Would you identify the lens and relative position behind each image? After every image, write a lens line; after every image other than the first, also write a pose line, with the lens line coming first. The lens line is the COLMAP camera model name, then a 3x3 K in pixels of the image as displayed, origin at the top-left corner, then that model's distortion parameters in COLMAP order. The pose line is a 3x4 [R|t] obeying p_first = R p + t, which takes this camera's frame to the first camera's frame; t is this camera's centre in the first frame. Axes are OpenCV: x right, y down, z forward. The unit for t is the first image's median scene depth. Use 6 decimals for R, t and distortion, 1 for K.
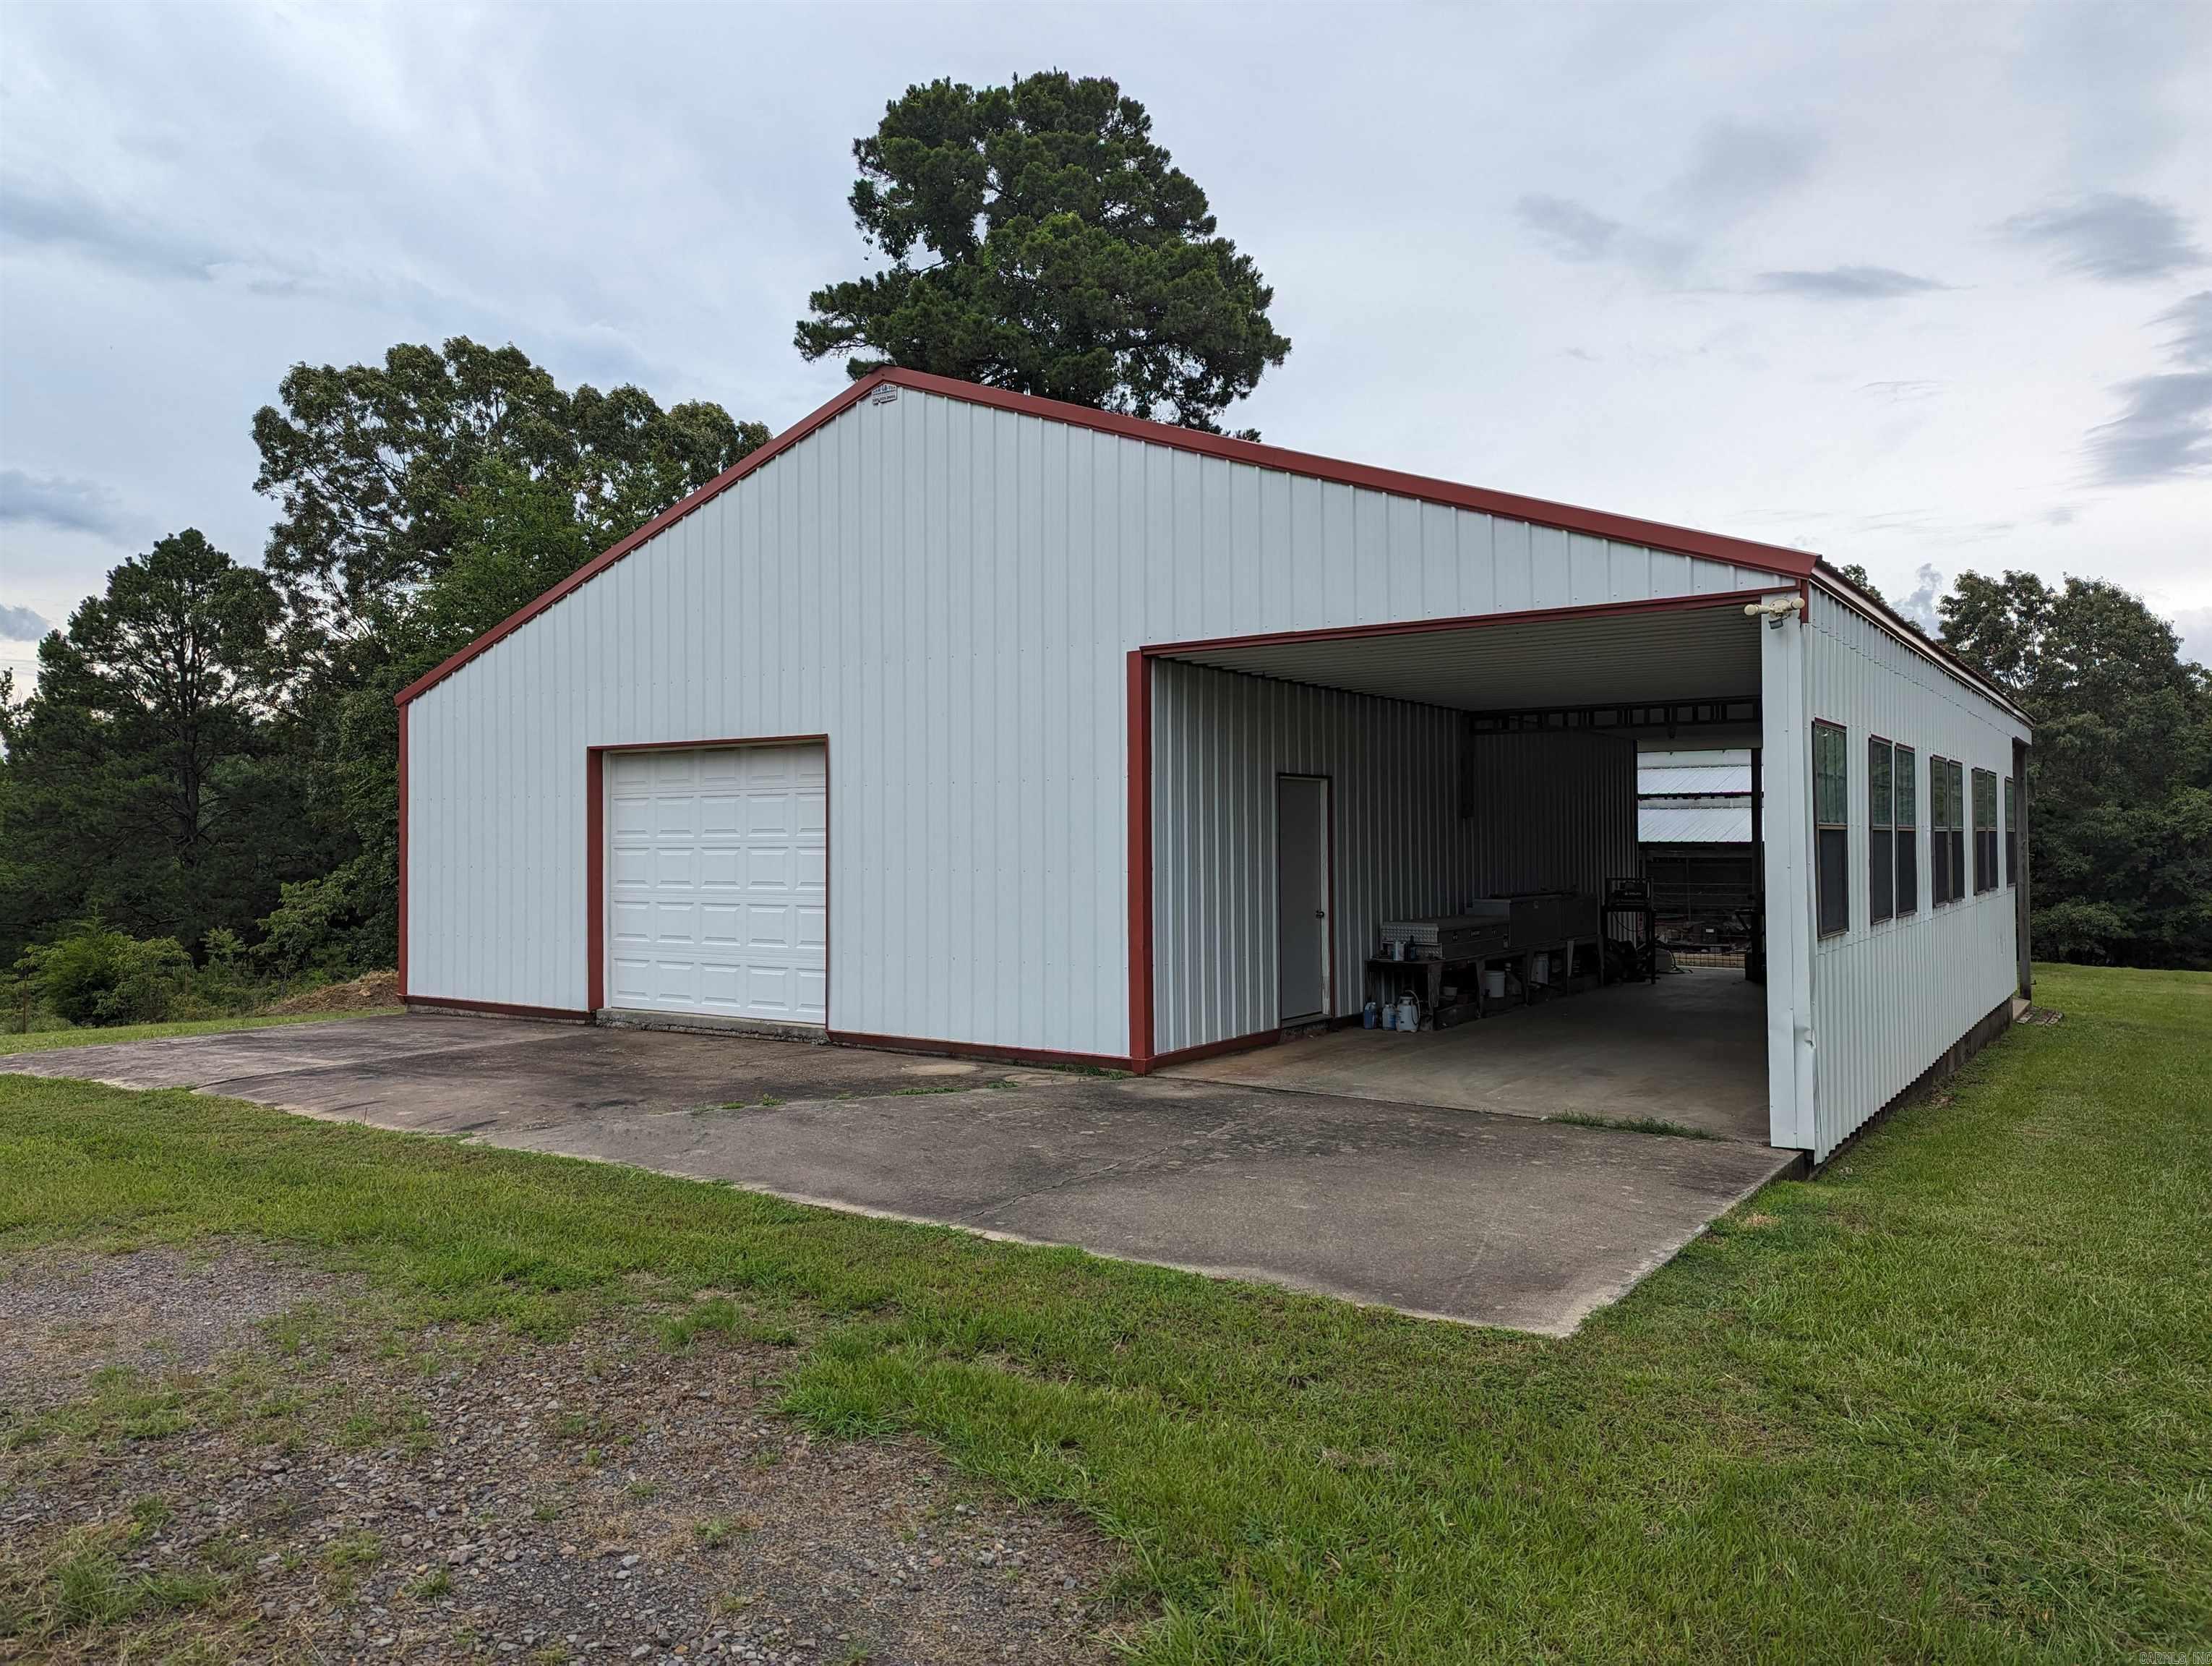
lens RADIAL K [[1551.4, 0, 1106.0], [0, 1551.4, 835.3], [0, 0, 1]] dist [0.059078, -0.057879]
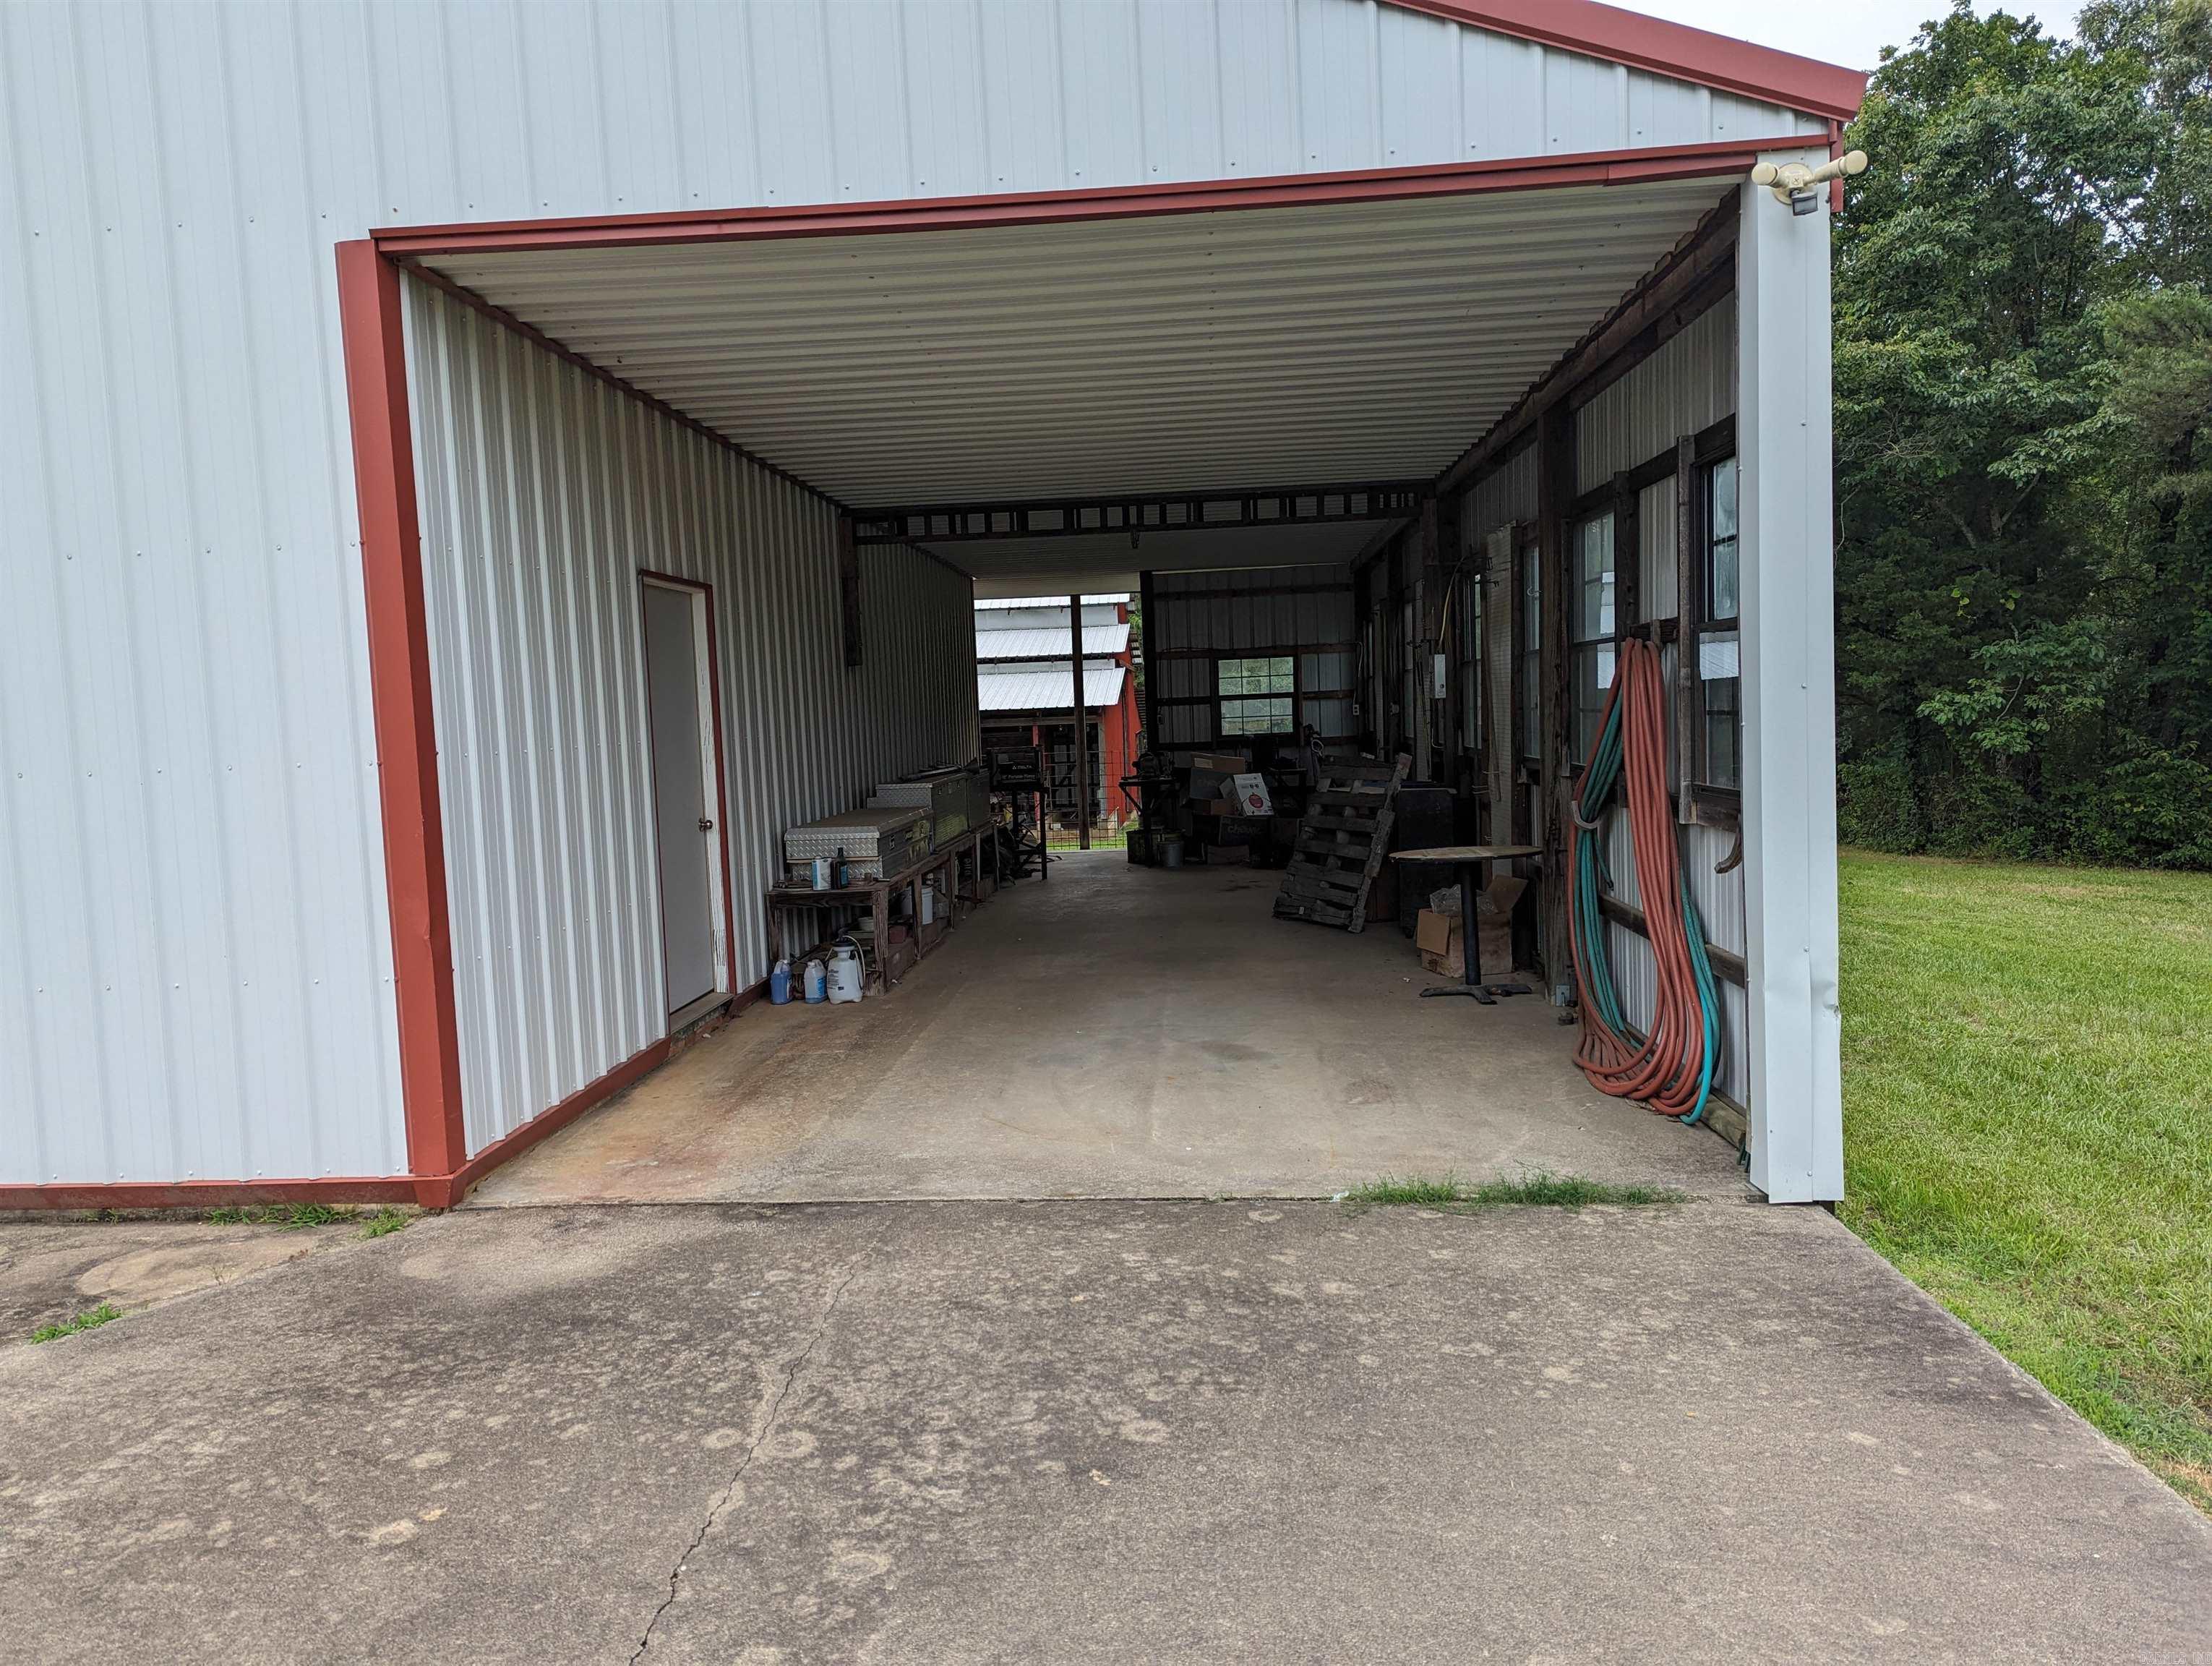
lens RADIAL K [[1551.4, 0, 1093.0], [0, 1551.4, 834.2], [0, 0, 1]] dist [0.059078, -0.057879]
pose [[0.865827, -0.071626, 0.495191, -0.025948], [0.035514, 0.996002, 0.081969, 0.011819], [-0.499082, -0.053385, 0.864909, 0.428634]]
